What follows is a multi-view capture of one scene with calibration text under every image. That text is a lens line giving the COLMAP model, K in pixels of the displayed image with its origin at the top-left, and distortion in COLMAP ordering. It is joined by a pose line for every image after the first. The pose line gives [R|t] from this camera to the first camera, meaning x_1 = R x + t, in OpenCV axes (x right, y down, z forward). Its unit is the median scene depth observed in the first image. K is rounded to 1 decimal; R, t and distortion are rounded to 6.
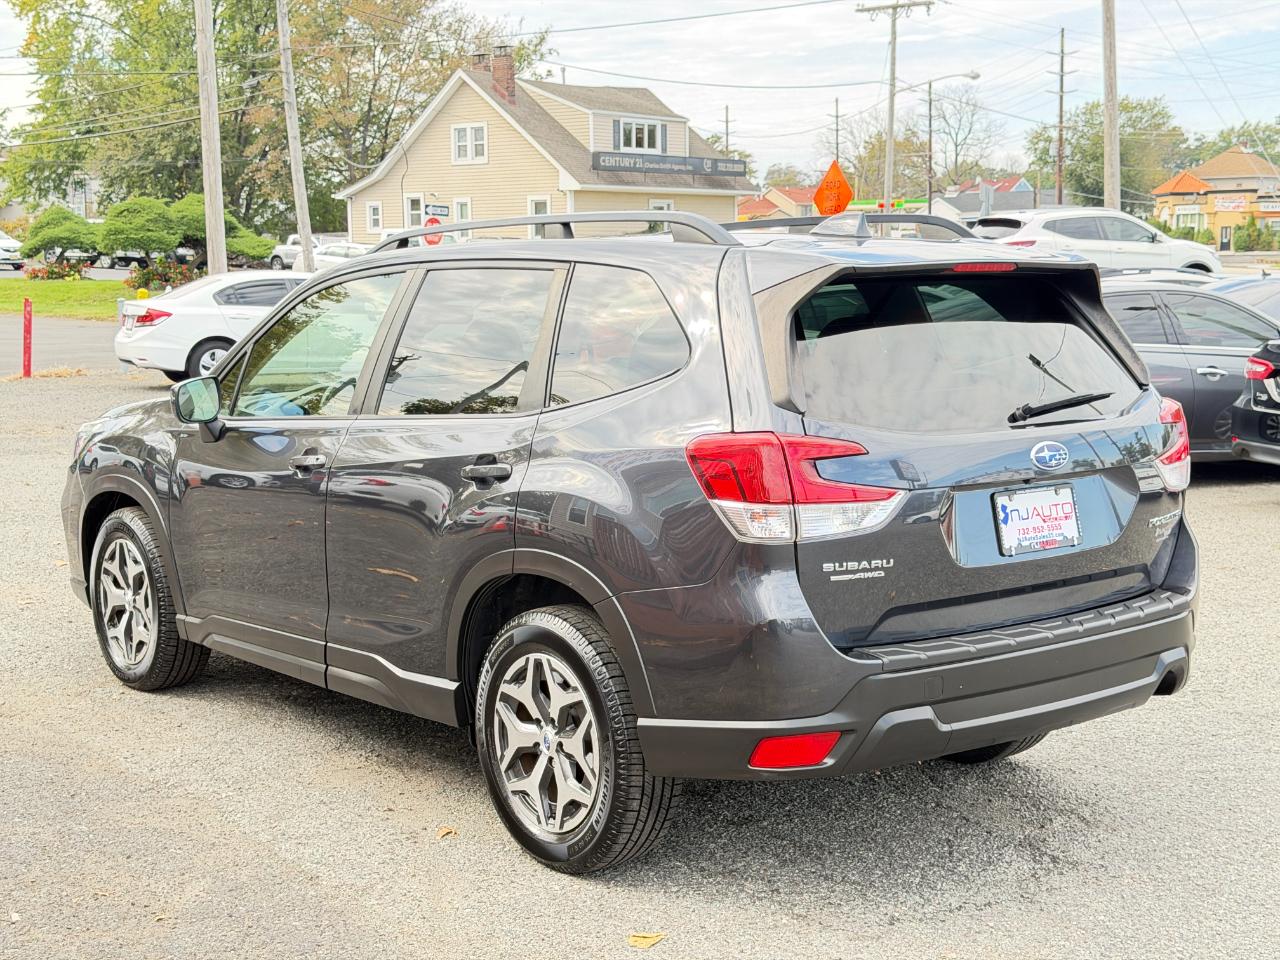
lens RADIAL K [[1783.8, 0, 640.0], [0, 1783.8, 480.0], [0, 0, 1]] dist [0.178162, -0.396199]
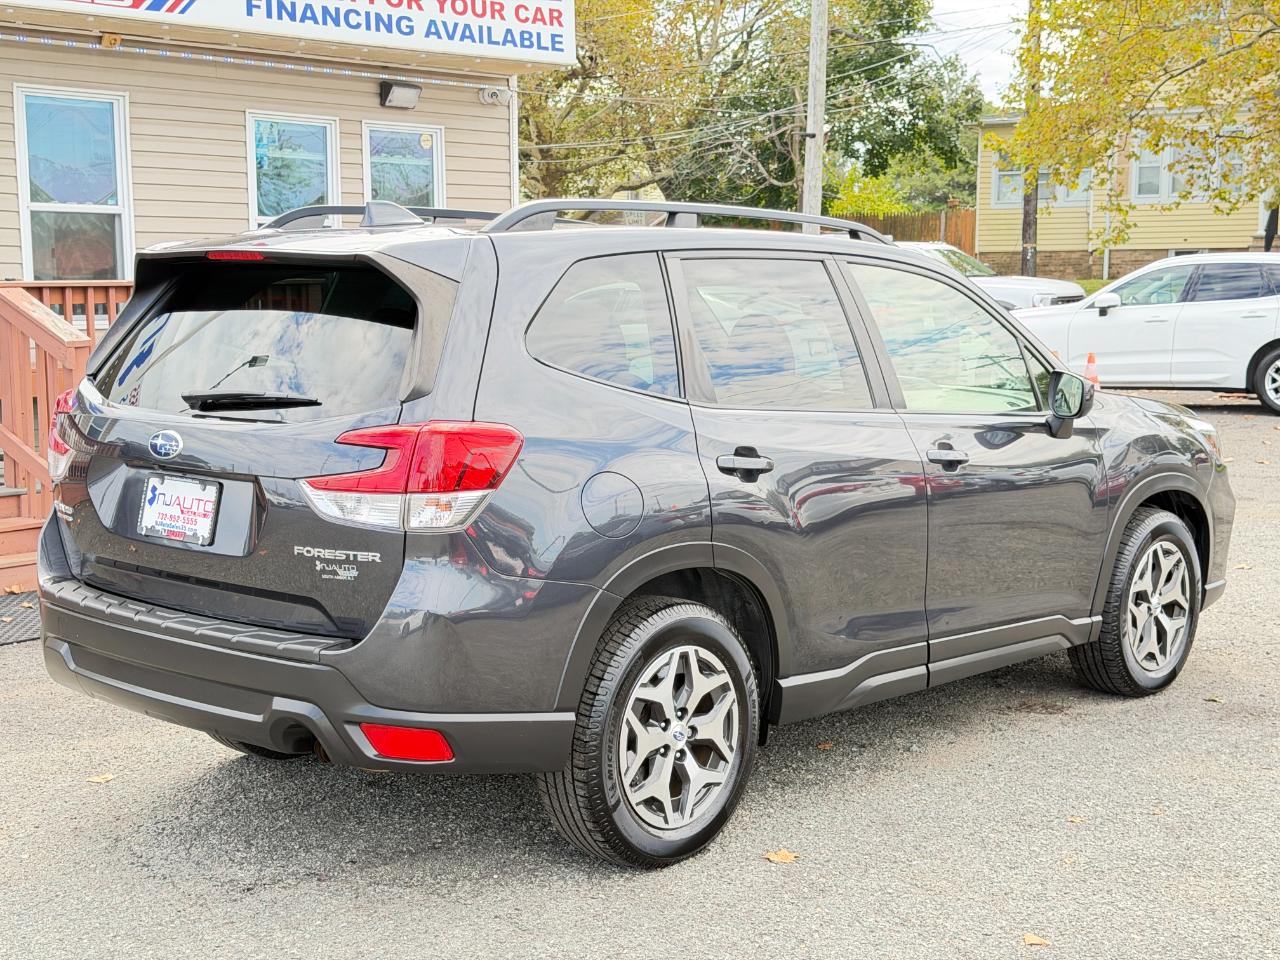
lens RADIAL K [[1751.9, 0, 619.2], [0, 1751.9, 480.0], [0, 0, 1]] dist [0.184000, -0.121863]
pose [[0.159910, 0.126899, -0.978941, 0.107547], [-0.126615, 0.986148, 0.107151, -0.011461], [0.978978, 0.106814, 0.173763, 0.094245]]
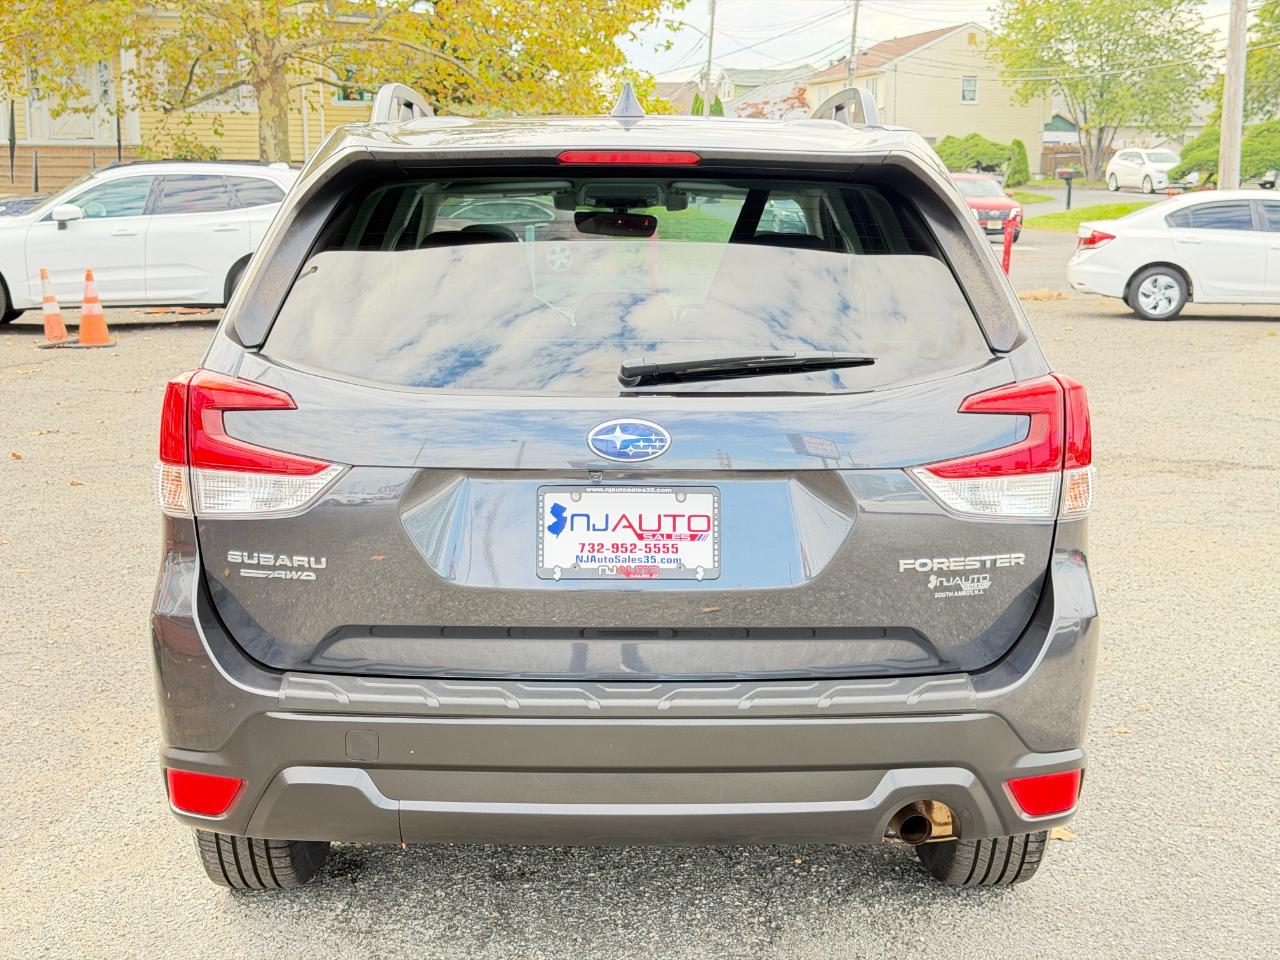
lens RADIAL K [[1784.8, 0, 640.0], [0, 1784.8, 480.0], [0, 0, 1]] dist [0.125906, -0.030851]
pose [[0.790632, 0.112676, -0.601835, 0.055262], [-0.088553, 0.993630, 0.069697, -0.003984], [0.605854, -0.001810, 0.795574, 0.041587]]
